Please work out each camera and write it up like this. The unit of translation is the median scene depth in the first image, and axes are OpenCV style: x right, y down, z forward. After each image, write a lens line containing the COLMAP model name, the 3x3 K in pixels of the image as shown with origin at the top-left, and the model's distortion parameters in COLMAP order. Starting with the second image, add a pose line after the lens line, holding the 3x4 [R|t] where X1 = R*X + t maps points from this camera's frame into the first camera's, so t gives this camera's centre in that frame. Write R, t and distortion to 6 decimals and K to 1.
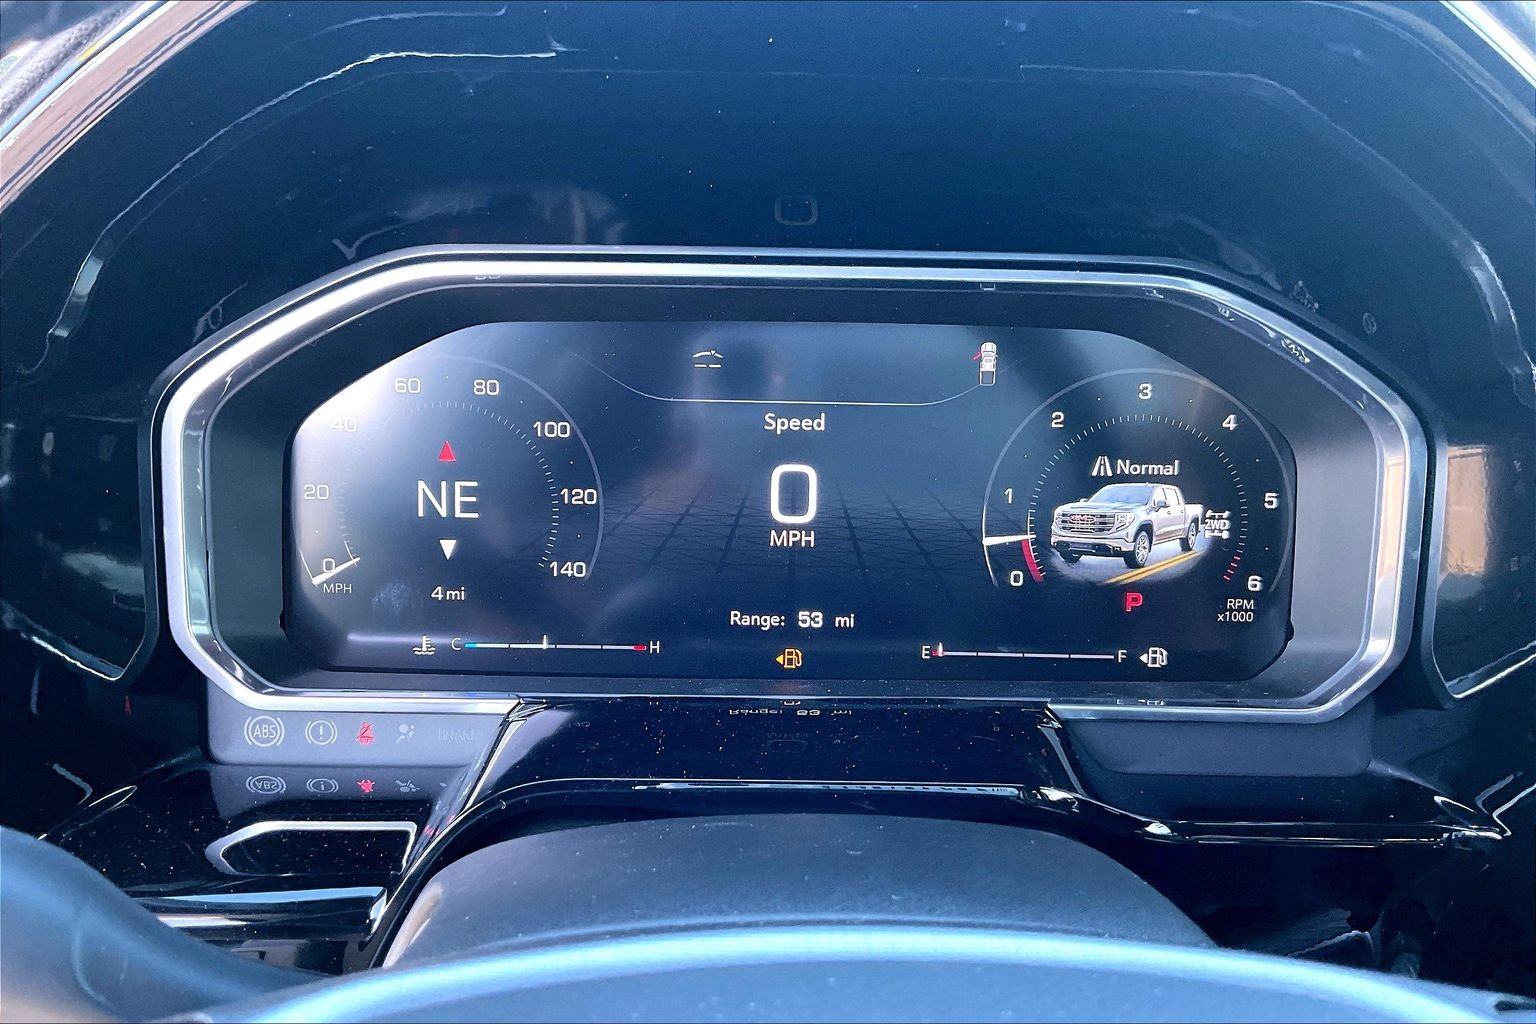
lens RADIAL K [[1270.0, 0, 768.4], [0, 1270.0, 507.8], [0, 0, 1]] dist [0.062384, -0.141853]
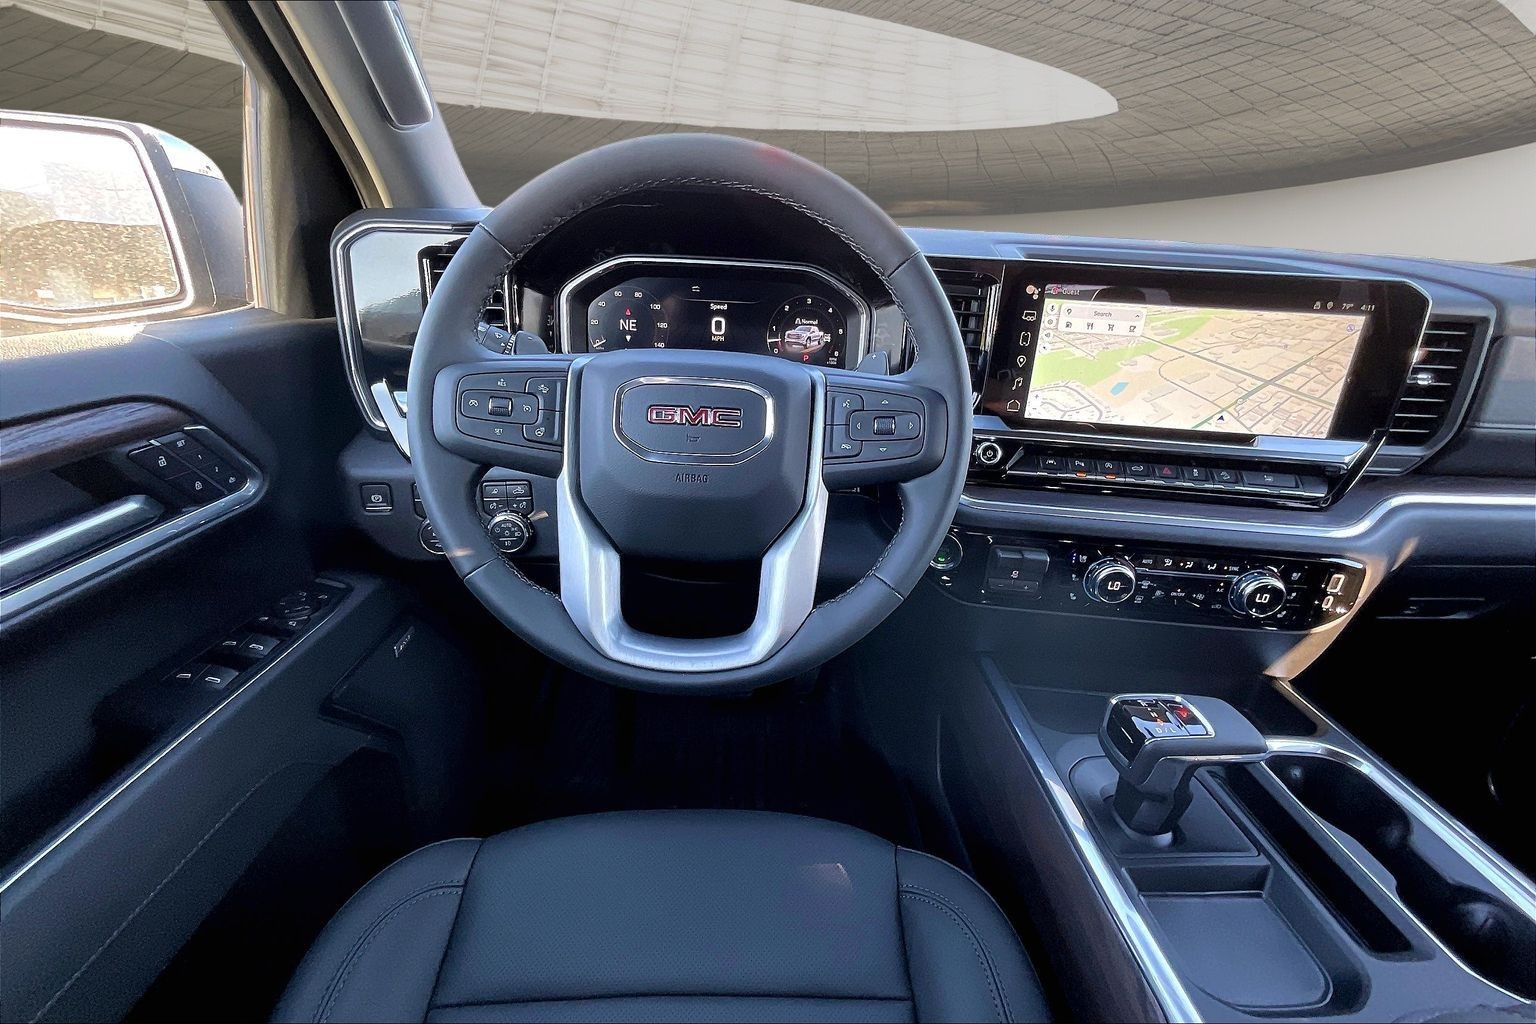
lens RADIAL K [[630.7, 0, 770.4], [0, 630.7, 521.5], [0, 0, 1]] dist [-0.004291, 0.000629]
pose [[0.999186, 0.016919, 0.036615, 0.117232], [-0.021666, 0.990827, 0.133391, 0.316450], [-0.034022, -0.134076, 0.990387, -0.974382]]
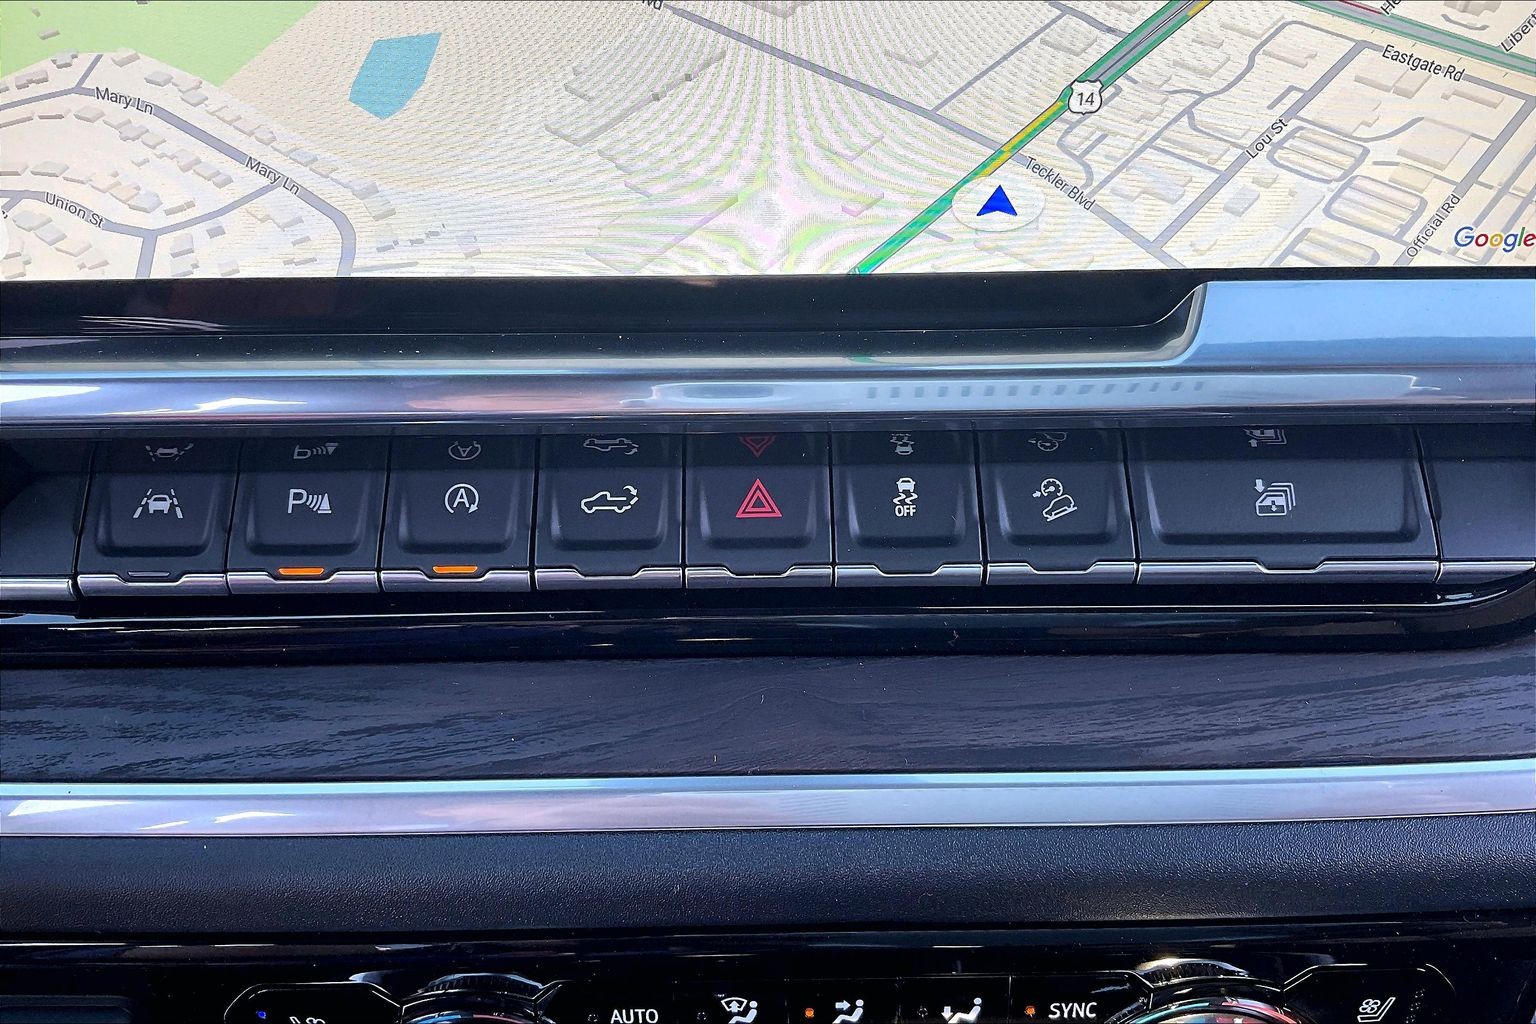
lens RADIAL K [[1270.0, 0, 778.7], [0, 1270.0, 516.5], [0, 0, 1]] dist [0.062384, -0.141853]
pose [[0.989899, -0.095275, 0.104987, 1.189273], [0.058099, 0.948105, 0.312604, 0.188186], [-0.129322, -0.303347, 0.944064, 0.072783]]
